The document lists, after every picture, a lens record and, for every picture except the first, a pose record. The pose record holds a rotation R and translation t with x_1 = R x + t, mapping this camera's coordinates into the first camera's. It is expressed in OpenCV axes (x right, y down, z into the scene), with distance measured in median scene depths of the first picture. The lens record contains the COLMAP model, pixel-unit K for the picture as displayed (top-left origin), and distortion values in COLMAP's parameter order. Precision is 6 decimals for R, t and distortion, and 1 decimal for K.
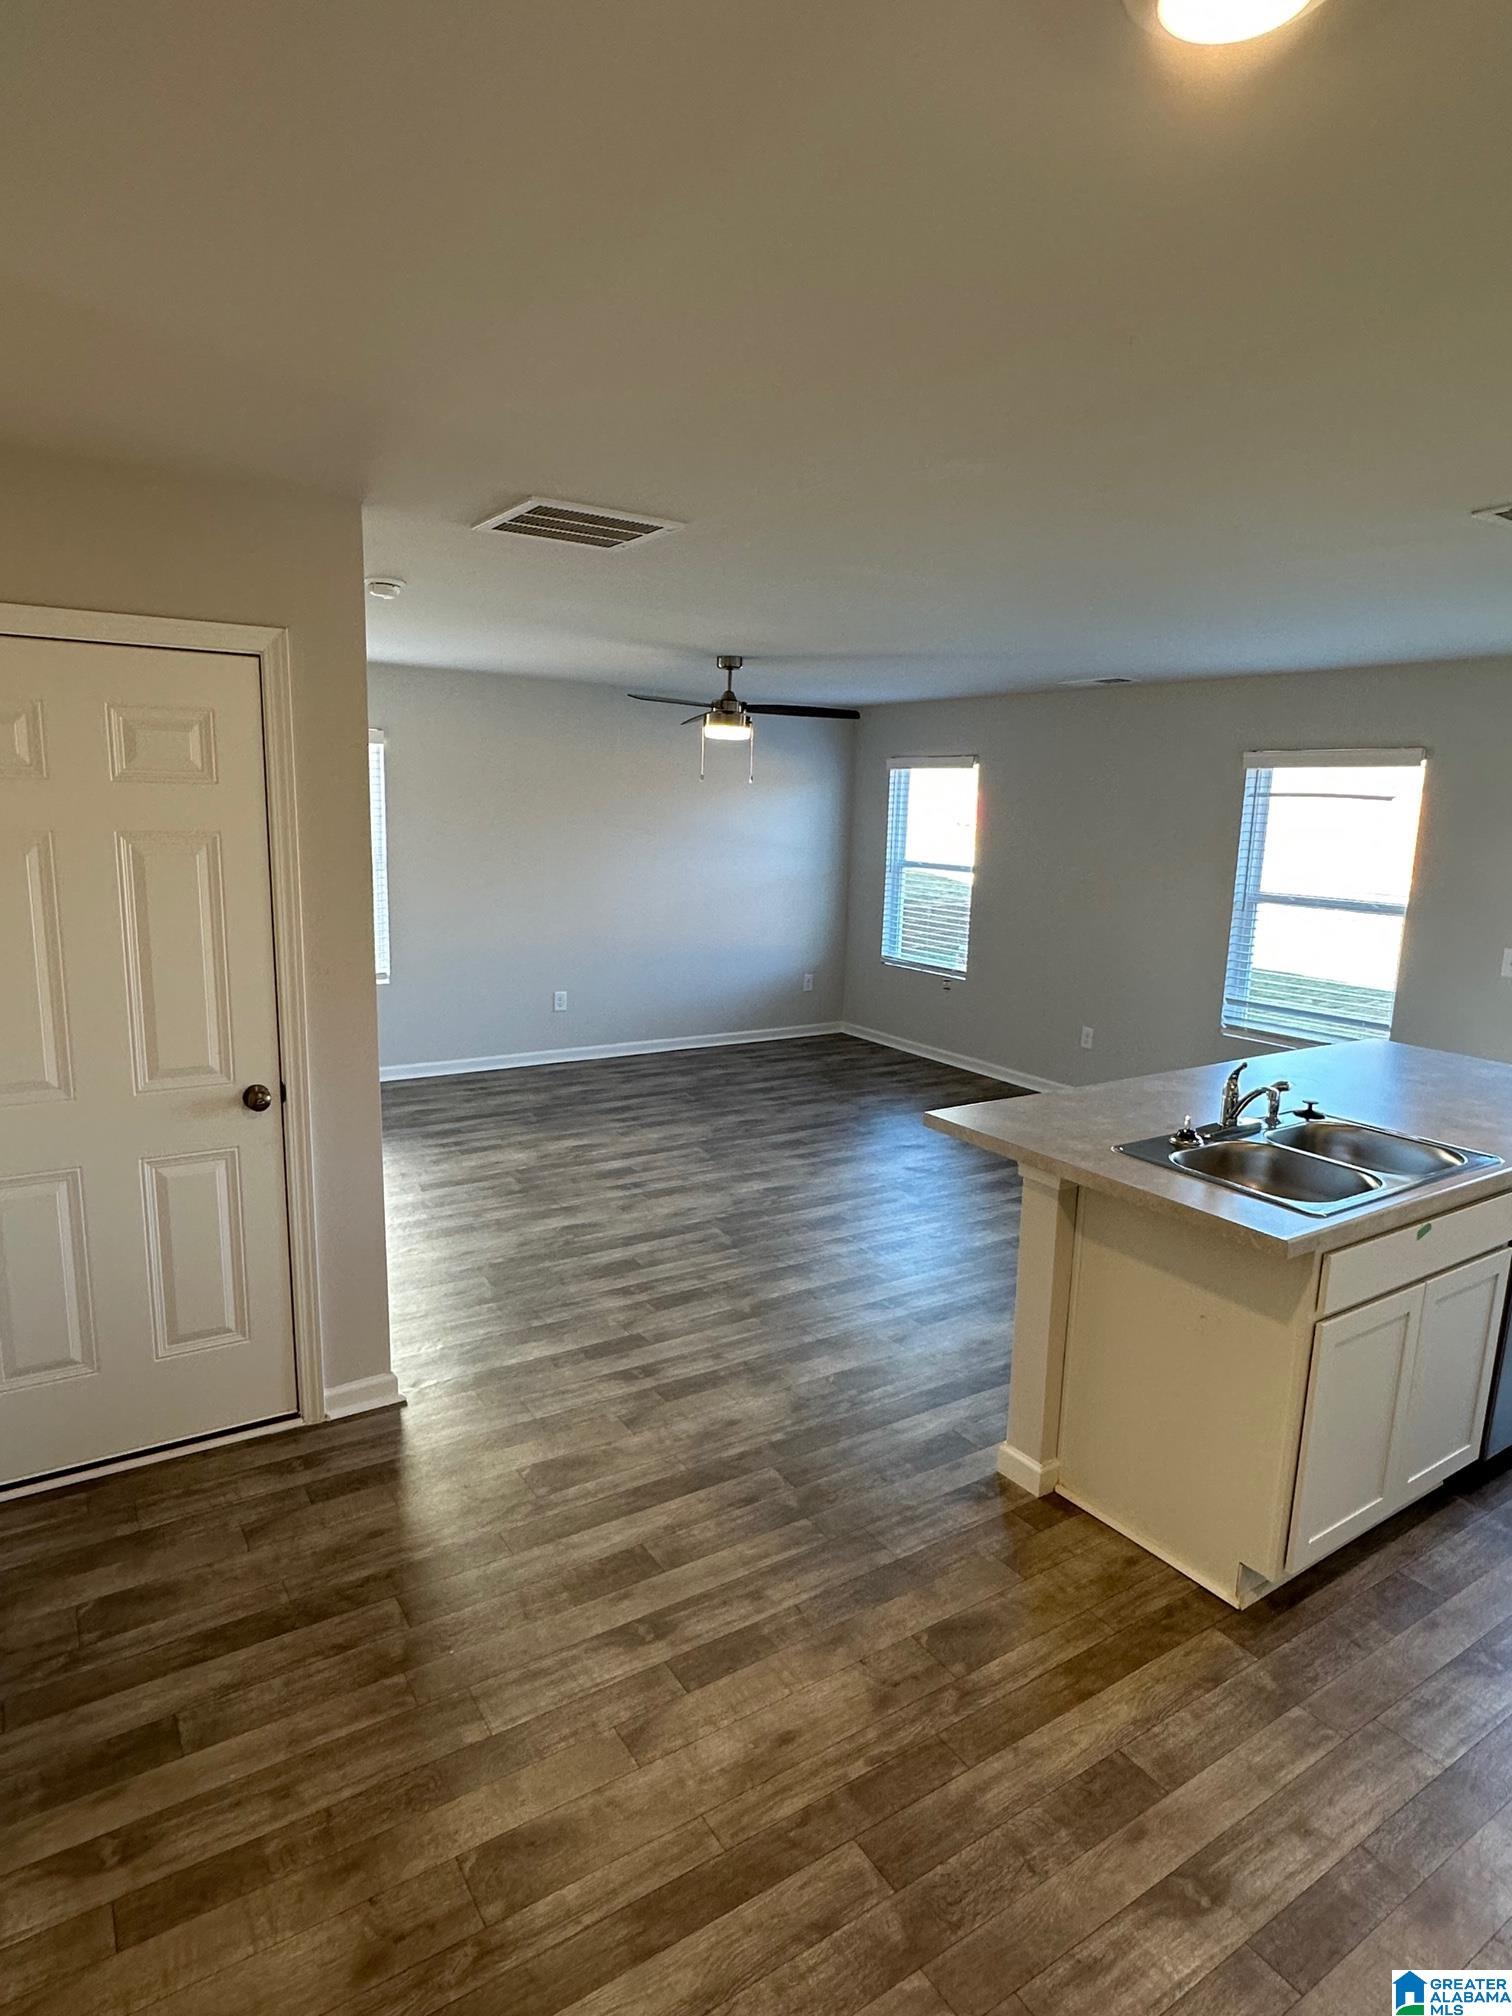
lens RADIAL K [[1140.0, 0, 758.7], [0, 1140.0, 1012.7], [0, 0, 1]] dist [-0.002268, 0.000730]
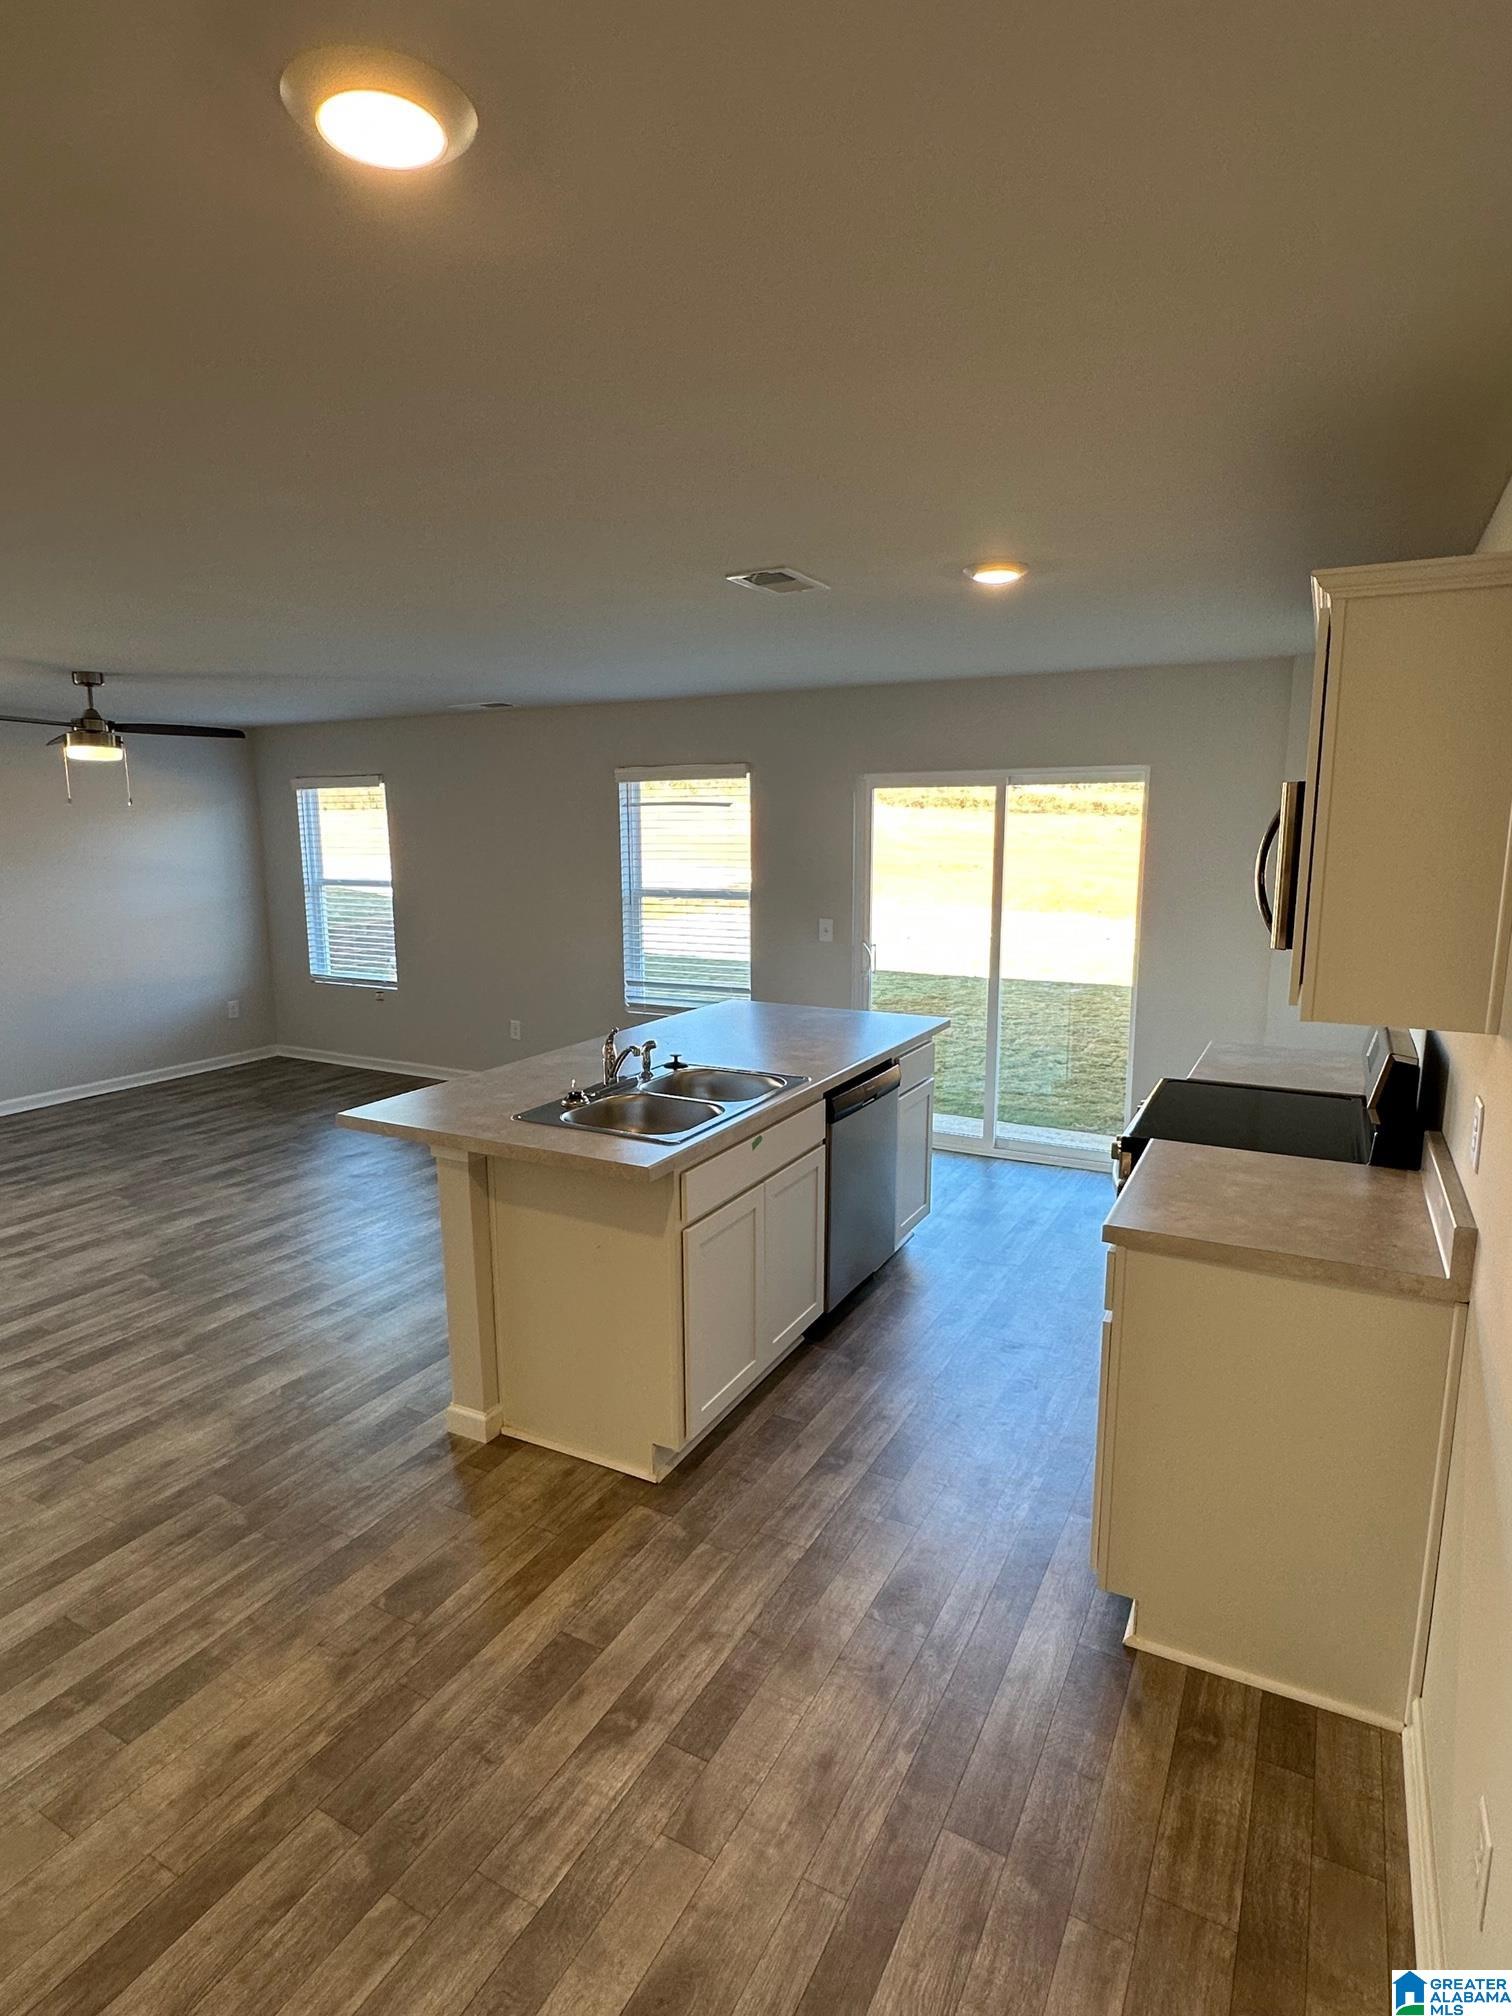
lens RADIAL K [[1073.2, 0, 752.8], [0, 1073.2, 1006.9], [0, 0, 1]] dist [-0.001157, 0.000594]
pose [[0.882084, -0.111288, 0.457758, 0.045255], [0.115795, 0.993104, 0.018304, 0.017618], [-0.456638, 0.036861, 0.888888, -0.054750]]
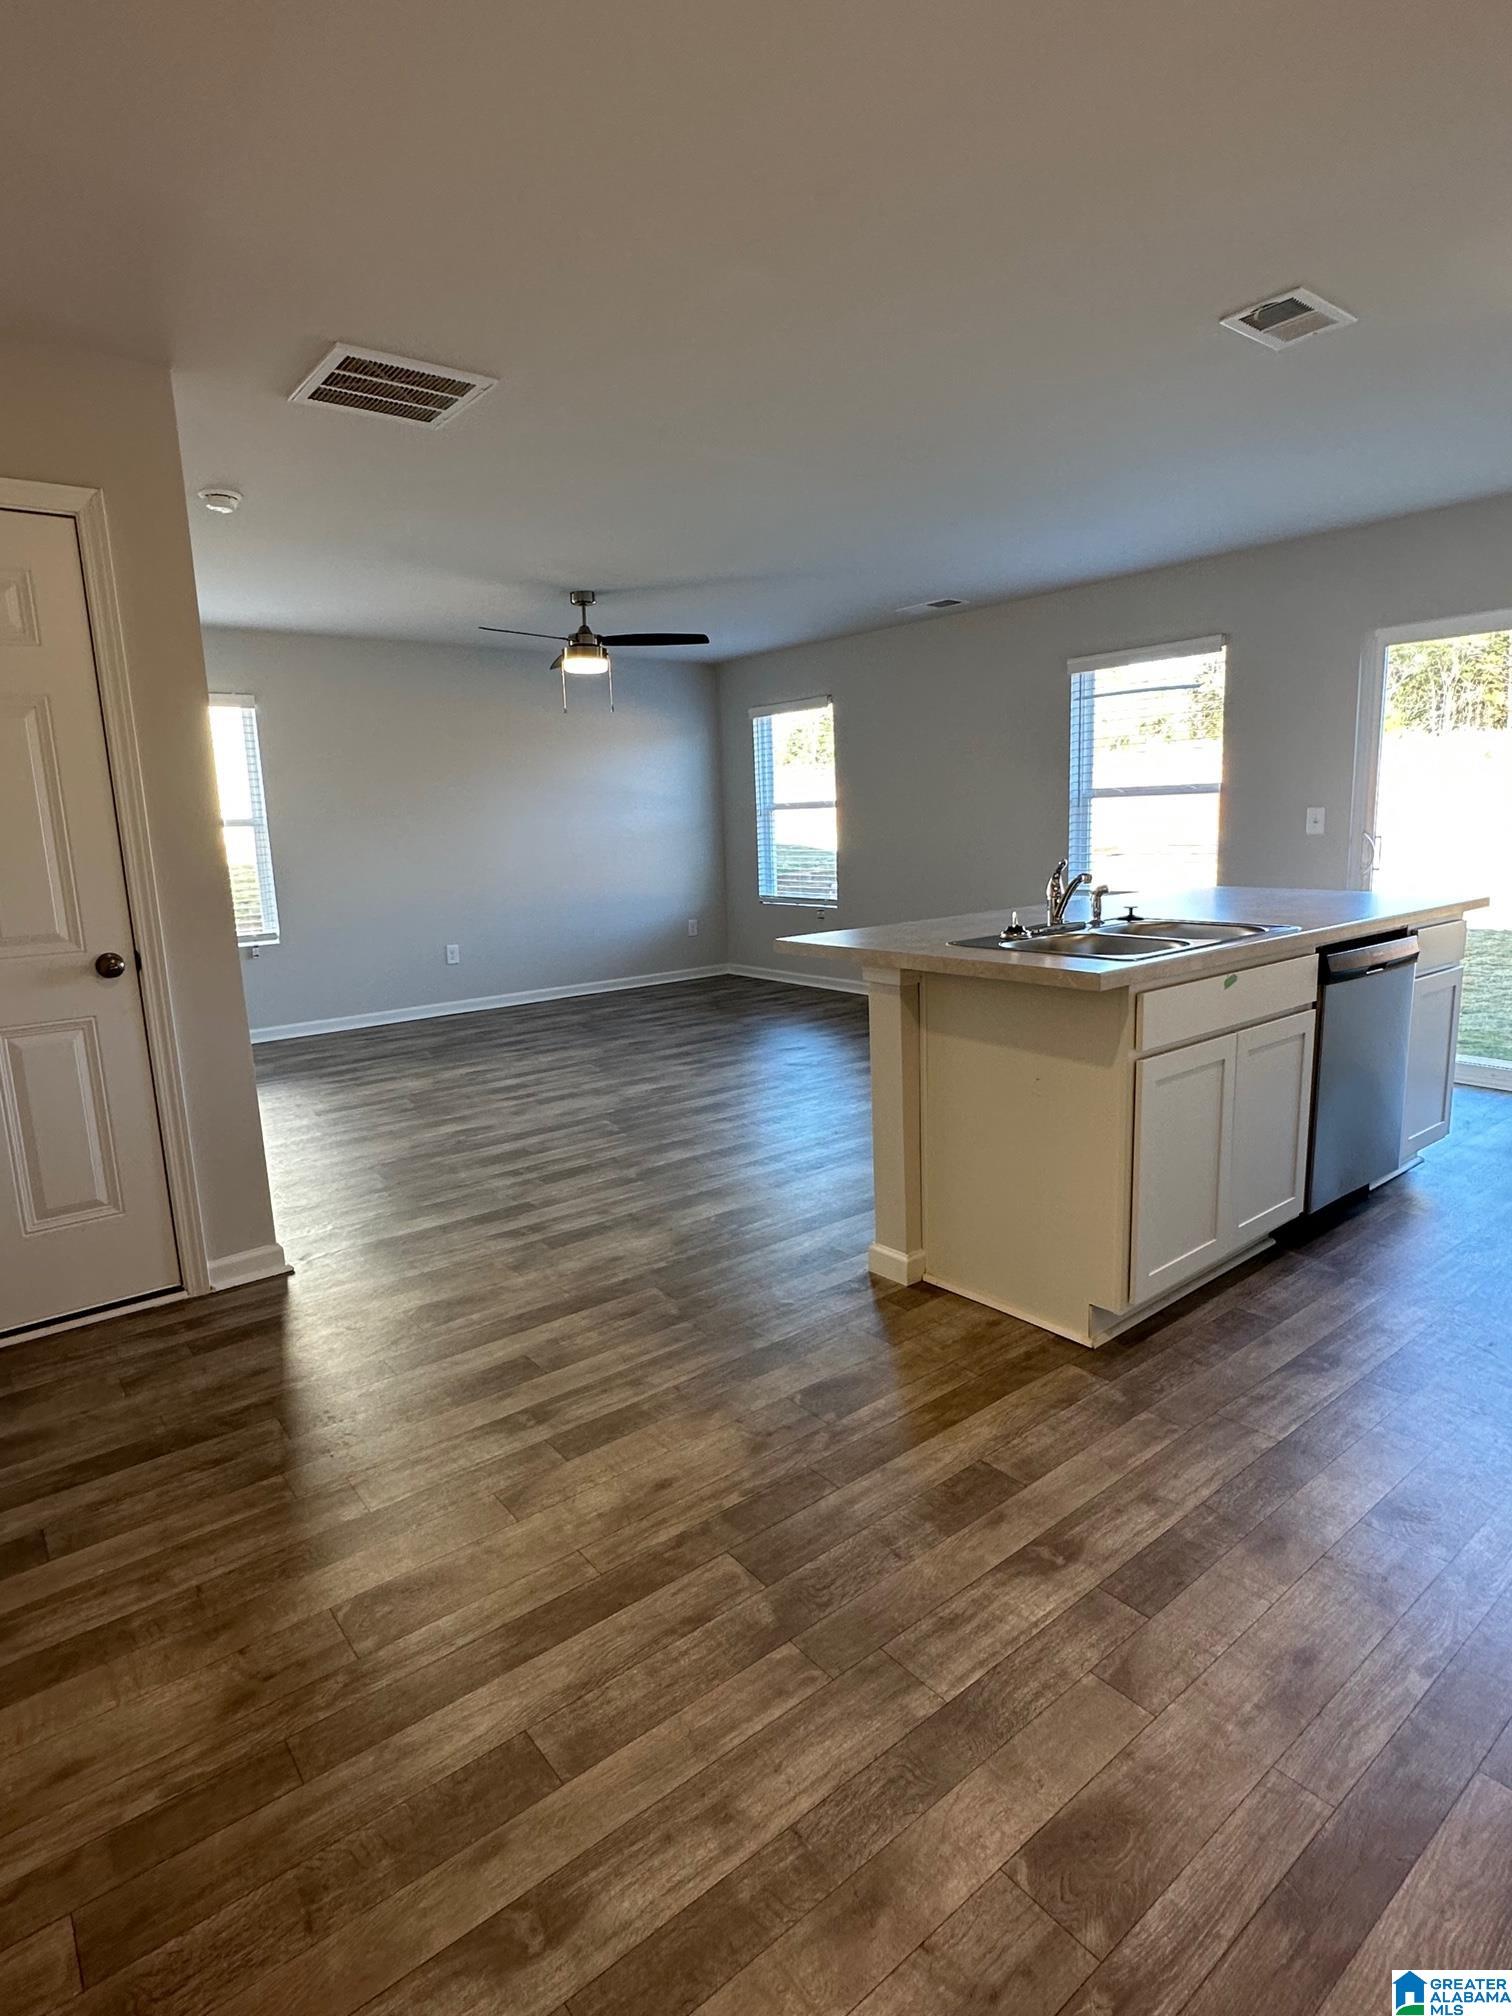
lens RADIAL K [[1072.7, 0, 748.9], [0, 1072.7, 1005.3], [0, 0, 1]] dist [-0.003972, 0.001319]
pose [[0.994135, -0.078686, 0.074188, 0.047095], [0.079263, 0.996842, -0.004854, 0.160915], [-0.073572, 0.010706, 0.997232, 0.018858]]
